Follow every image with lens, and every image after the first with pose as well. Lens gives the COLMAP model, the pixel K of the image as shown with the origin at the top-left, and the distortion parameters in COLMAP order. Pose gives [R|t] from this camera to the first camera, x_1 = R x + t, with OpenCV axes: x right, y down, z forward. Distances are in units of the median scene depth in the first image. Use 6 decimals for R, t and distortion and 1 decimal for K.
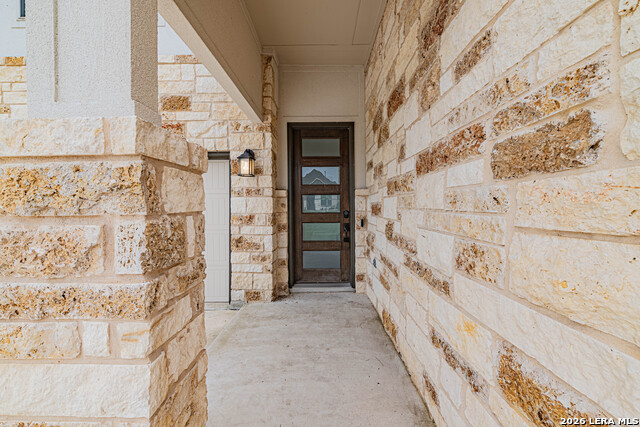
lens RADIAL K [[254.9, 0, 319.7], [0, 254.9, 210.4], [0, 0, 1]] dist [-0.009945, -0.000128]
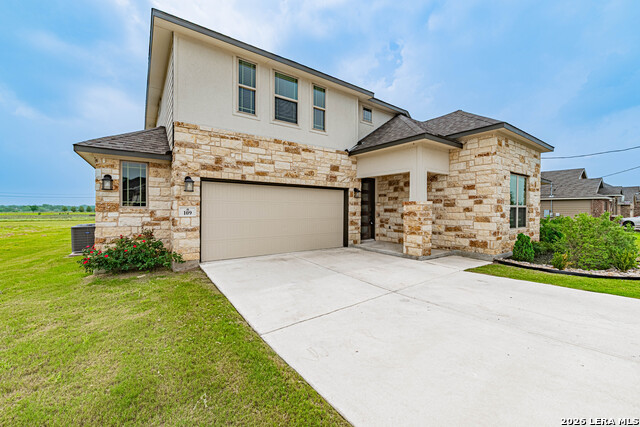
lens RADIAL K [[254.9, 0, 322.0], [0, 254.9, 212.4], [0, 0, 1]] dist [-0.009945, -0.000128]
pose [[0.809918, 0.000222, 0.586543, -2.136192], [-0.001445, 0.999998, 0.001616, 0.017447], [-0.586541, -0.002157, 0.809916, -0.982960]]
